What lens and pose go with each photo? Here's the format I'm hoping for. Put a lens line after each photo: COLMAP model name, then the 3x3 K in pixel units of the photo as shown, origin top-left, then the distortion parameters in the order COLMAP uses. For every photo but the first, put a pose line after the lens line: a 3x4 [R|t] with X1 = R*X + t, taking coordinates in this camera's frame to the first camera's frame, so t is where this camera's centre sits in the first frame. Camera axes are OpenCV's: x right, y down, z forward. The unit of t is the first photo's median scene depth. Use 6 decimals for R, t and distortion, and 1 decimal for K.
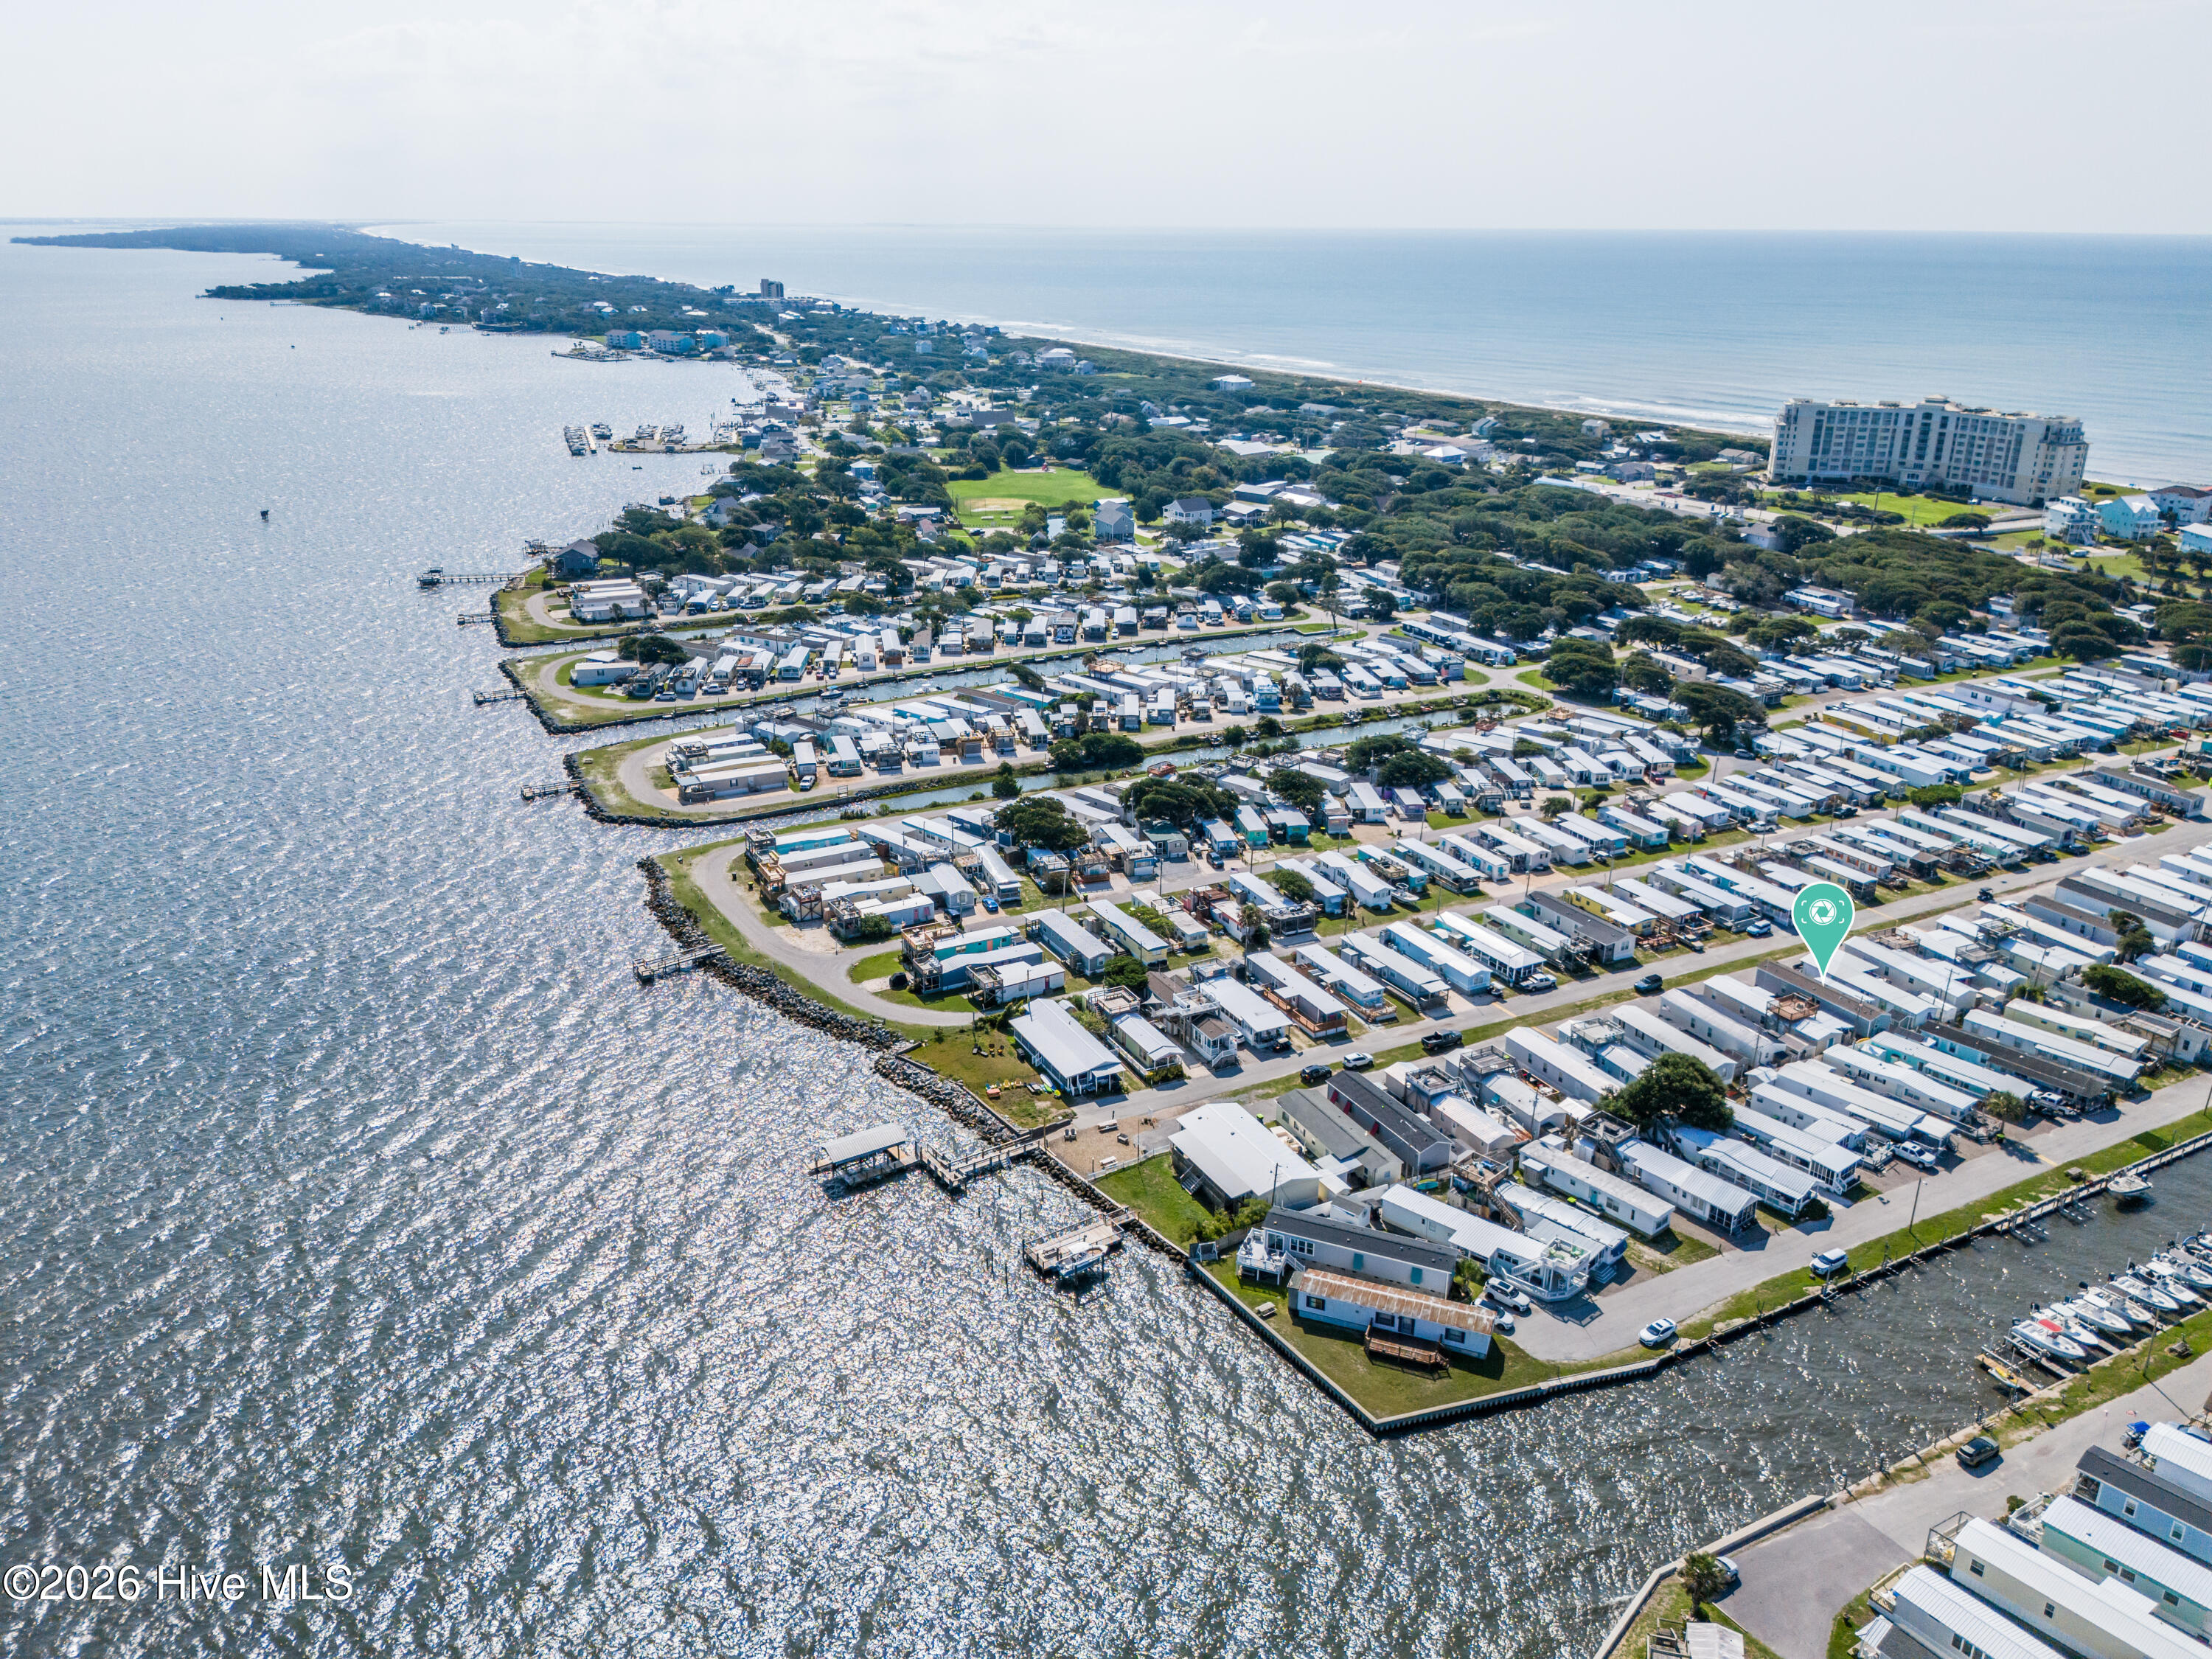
lens RADIAL K [[1642.9, 0, 1100.8], [0, 1642.9, 826.0], [0, 0, 1]] dist [0.073551, -0.110163]
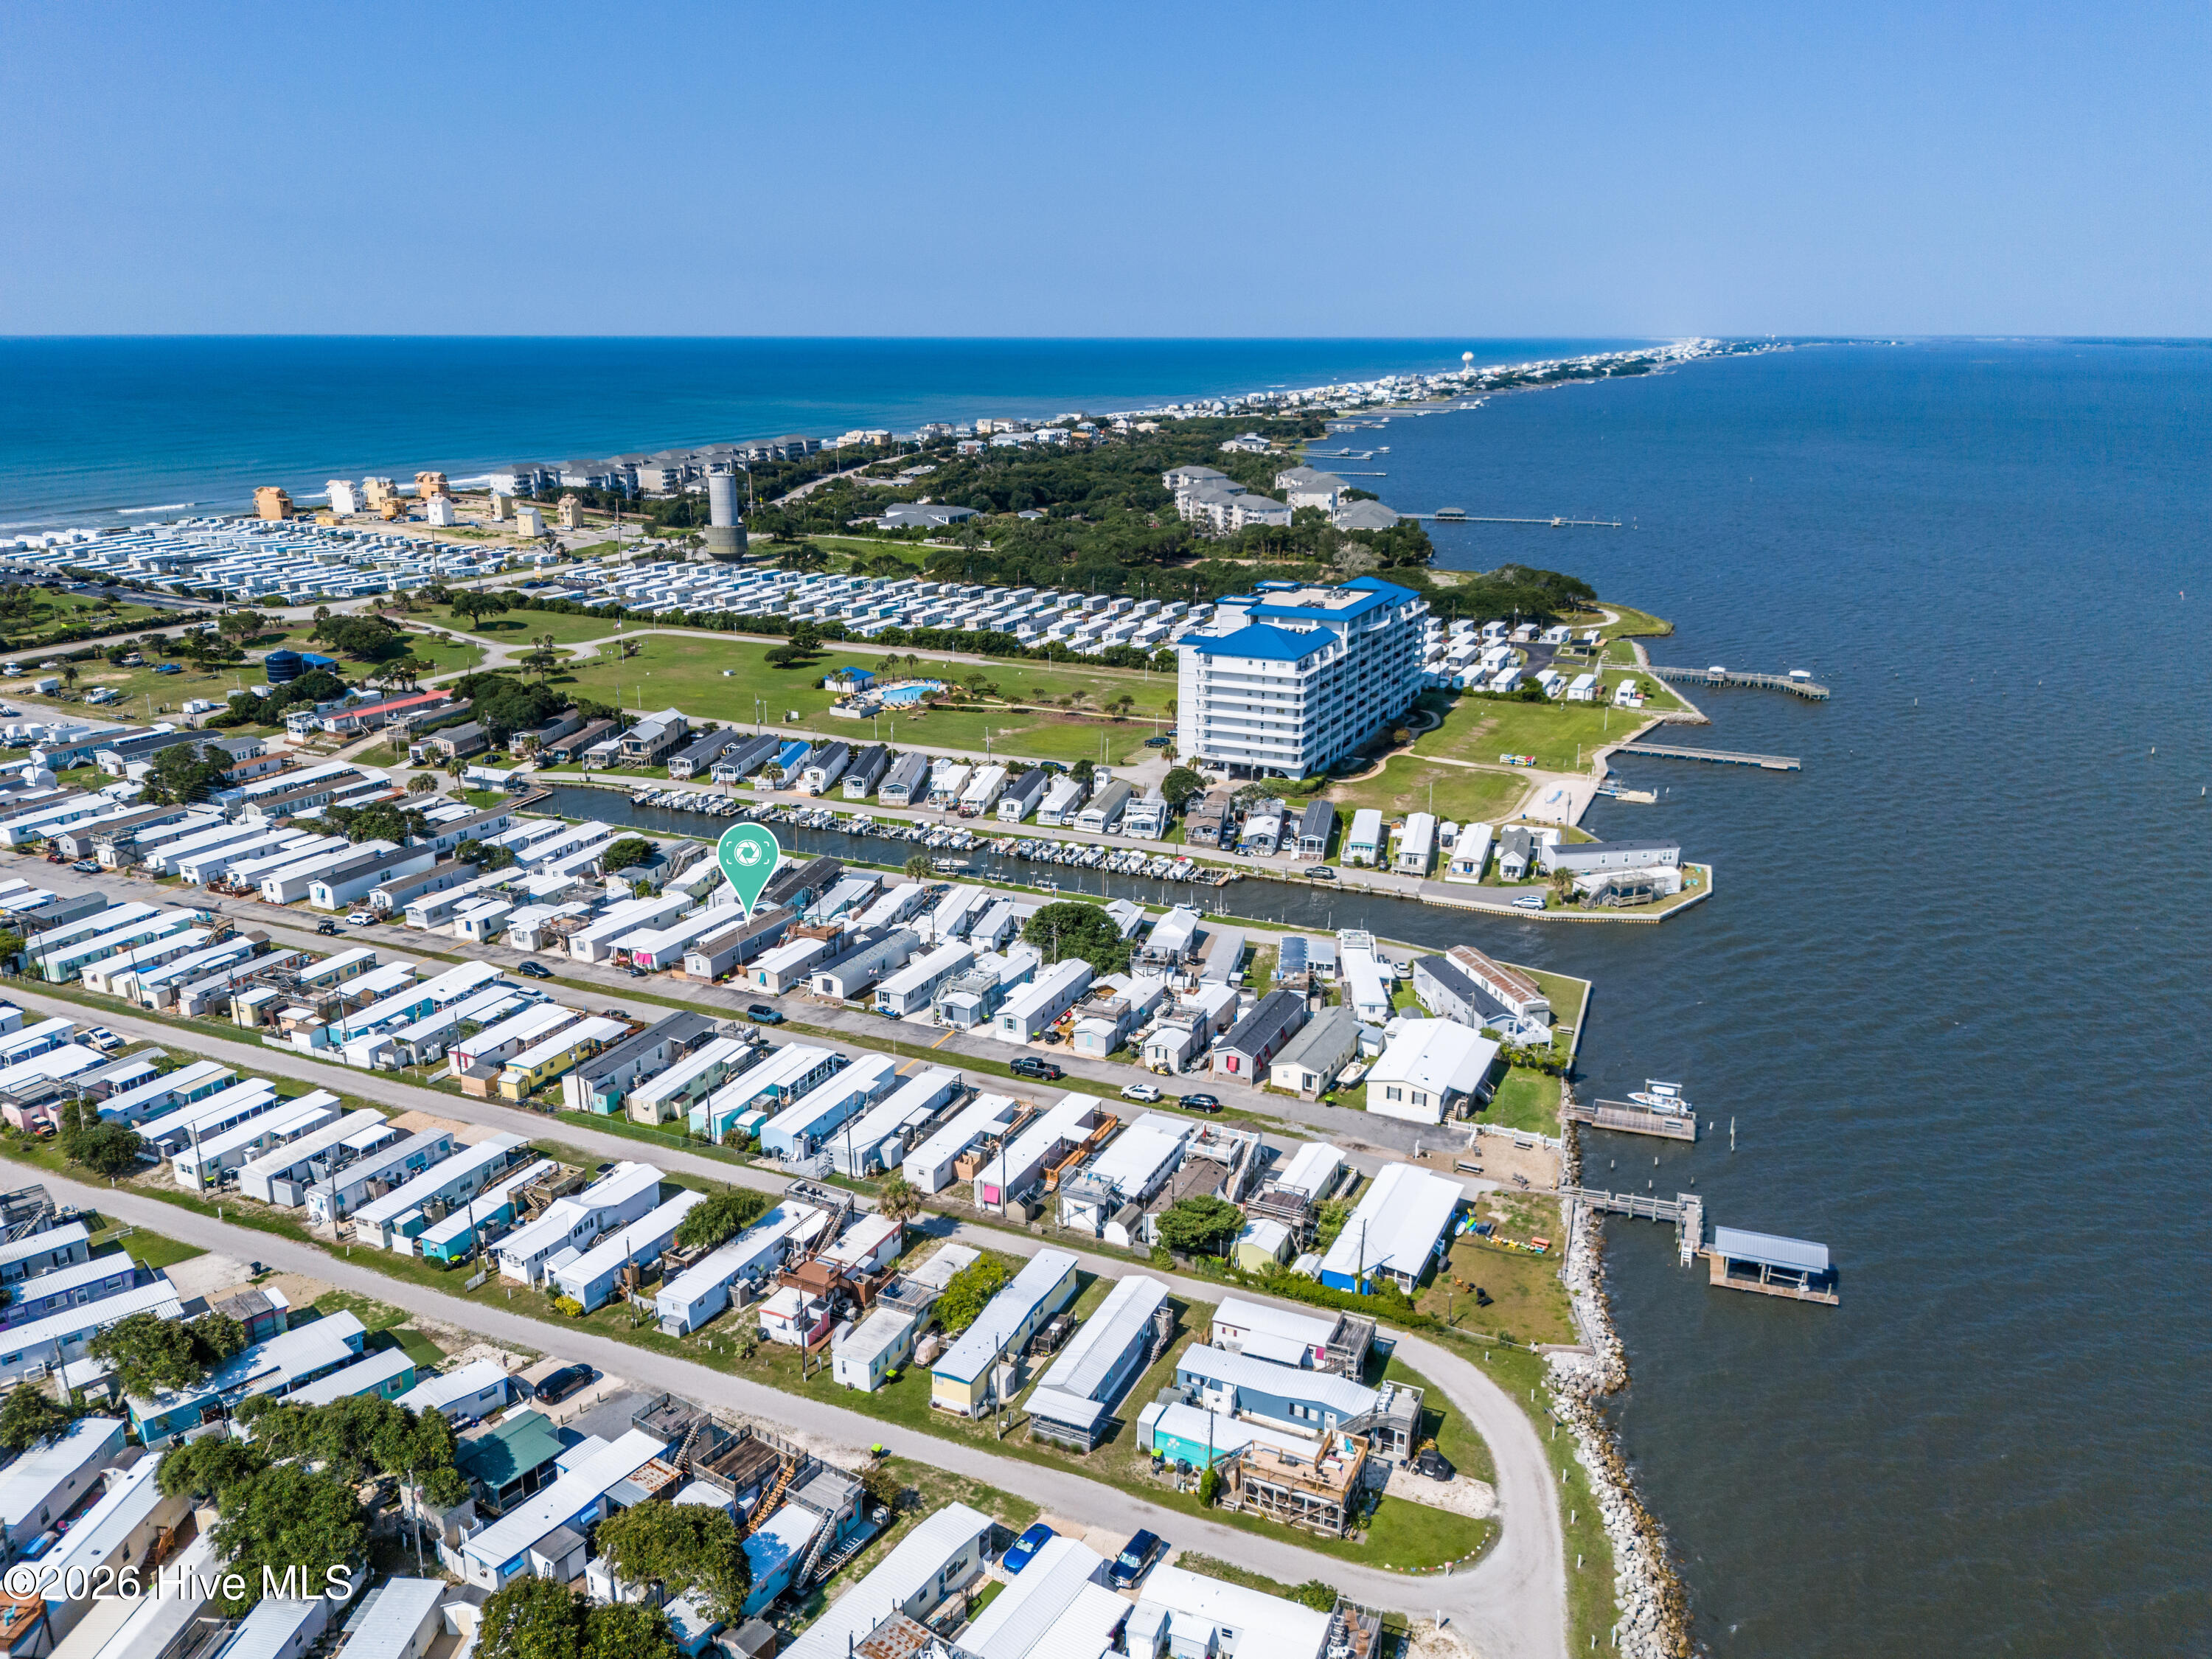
lens RADIAL K [[1642.9, 0, 1100.8], [0, 1642.9, 826.0], [0, 0, 1]] dist [0.073551, -0.110163]
pose [[-0.610314, -0.236060, 0.756170, -0.339381], [0.263041, 0.840014, 0.474538, -0.293146], [-0.747212, 0.488521, -0.450579, 1.007996]]
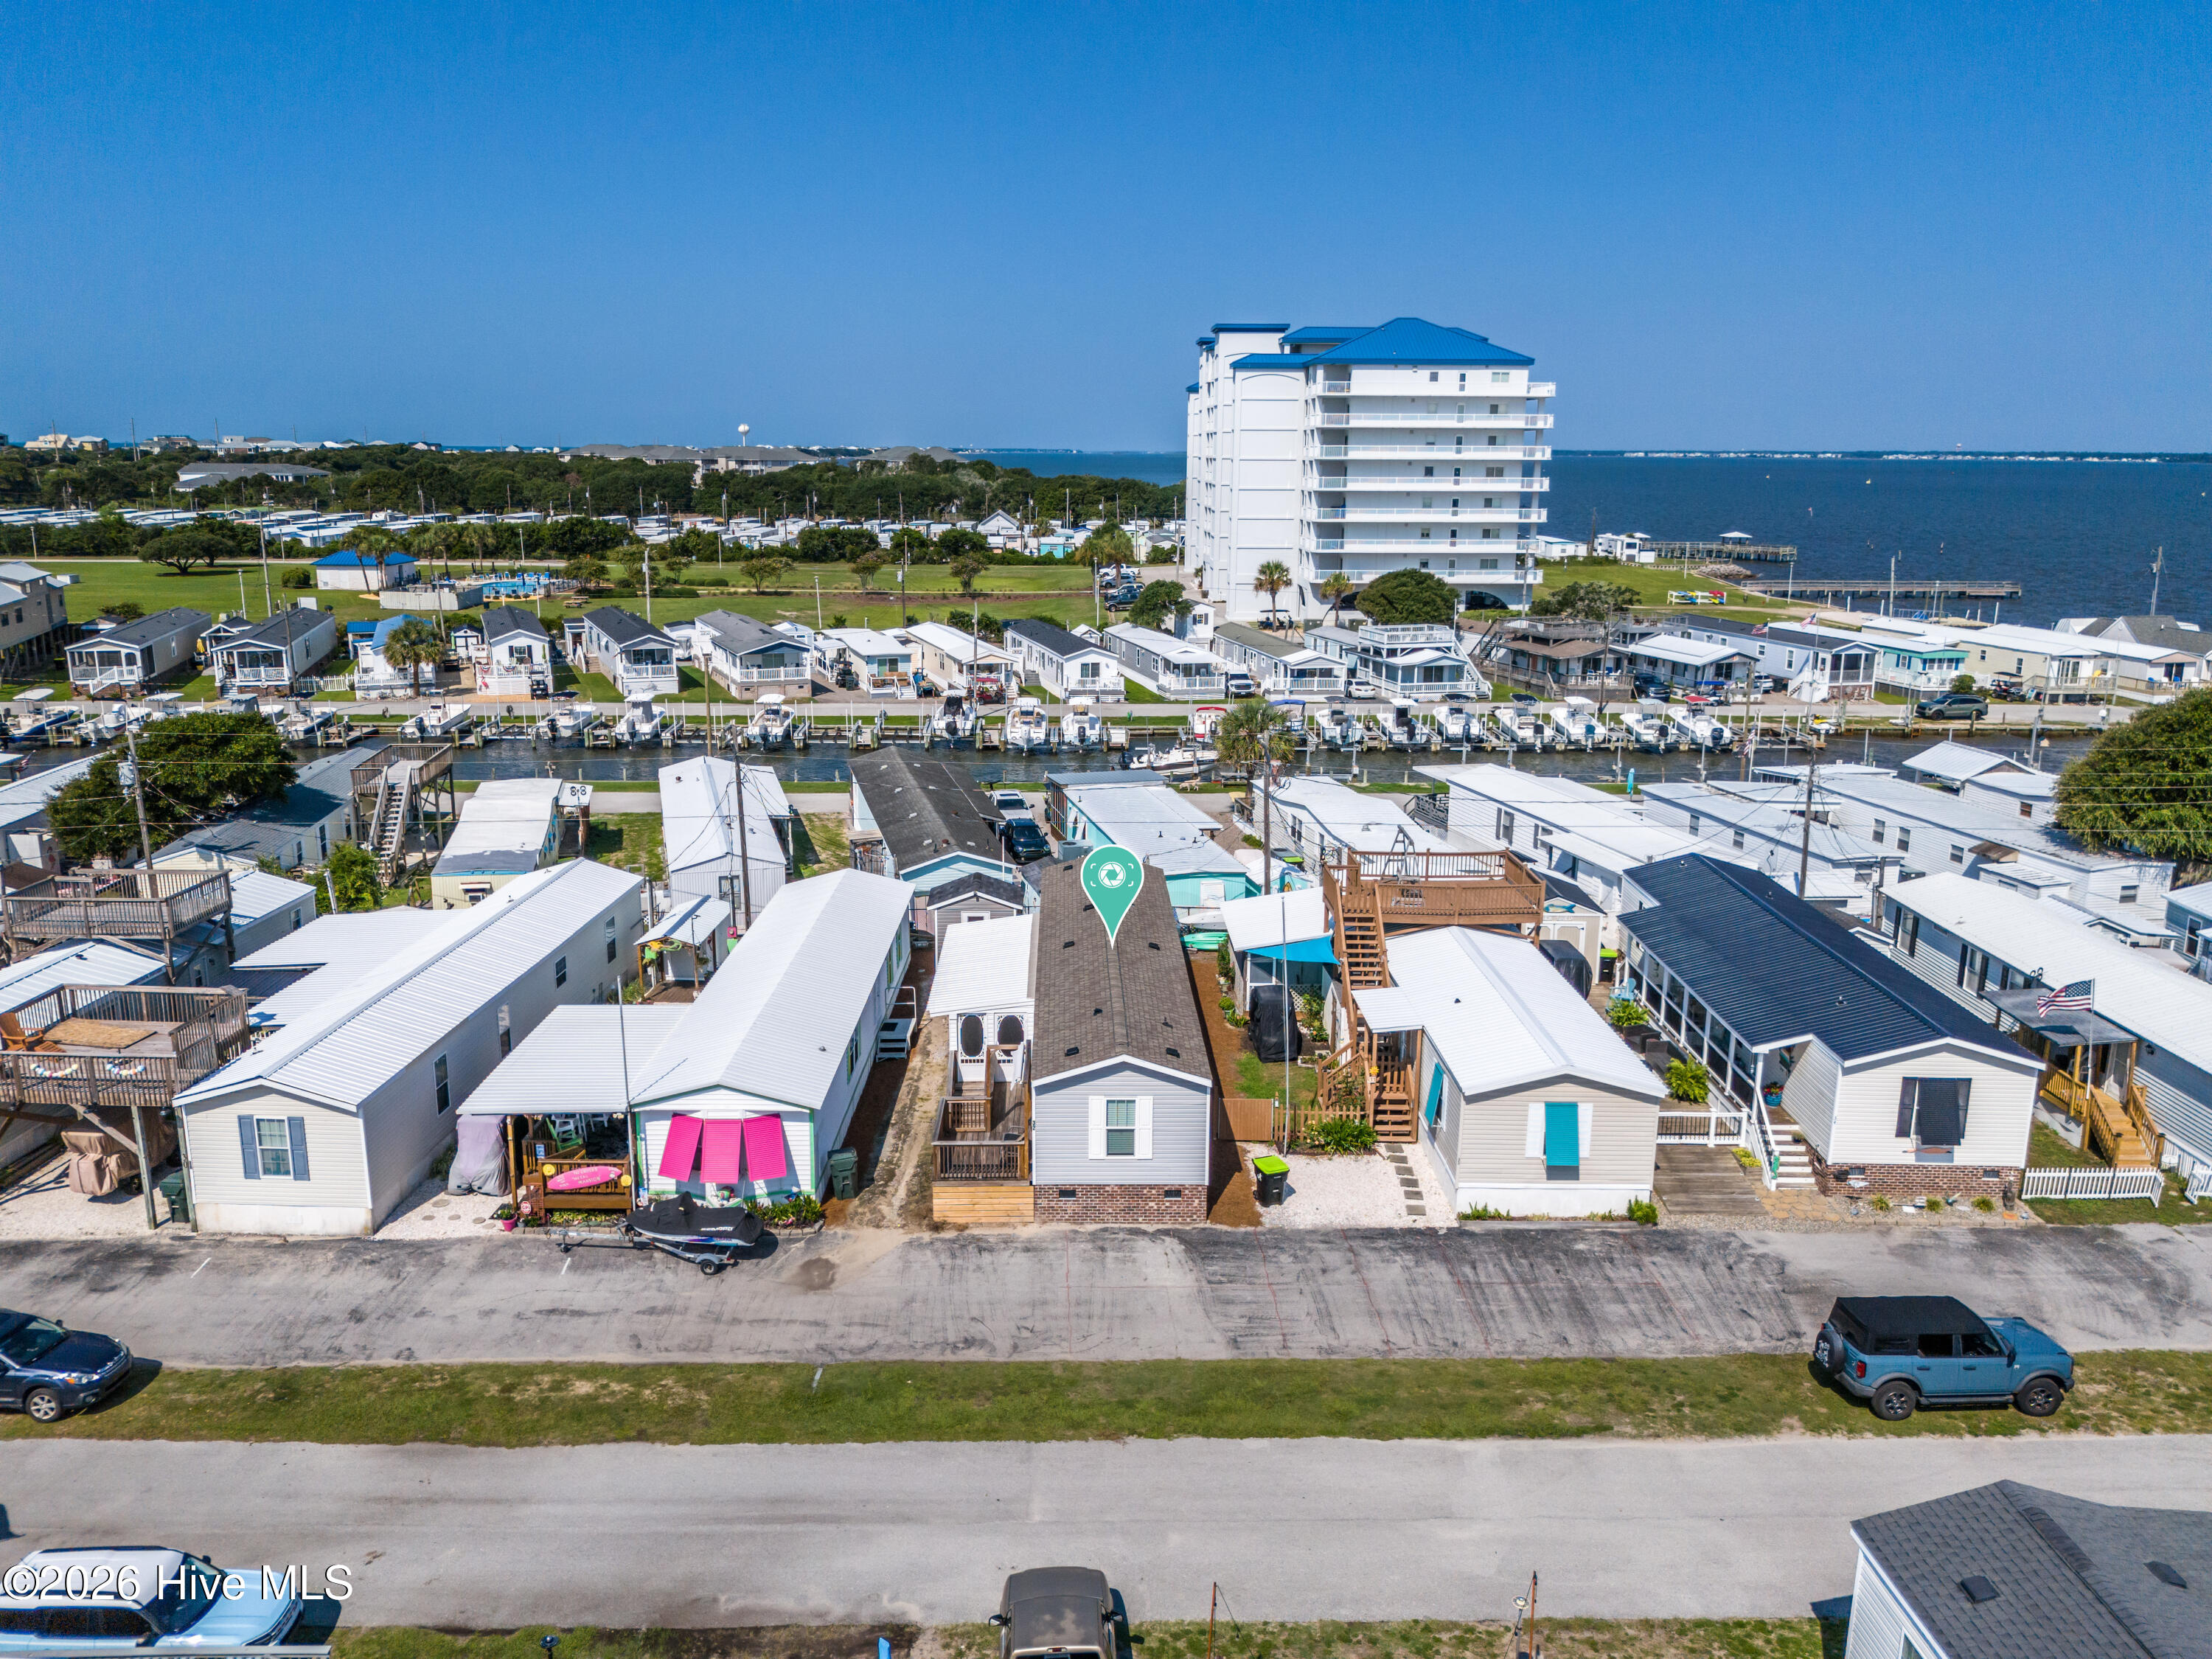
lens RADIAL K [[1642.9, 0, 1100.8], [0, 1642.9, 826.0], [0, 0, 1]] dist [0.073551, -0.110163]
pose [[-0.894167, -0.109521, 0.434131, 0.279072], [0.143035, 0.848936, 0.508771, -0.014661], [-0.424271, 0.517022, -0.743426, 0.921044]]
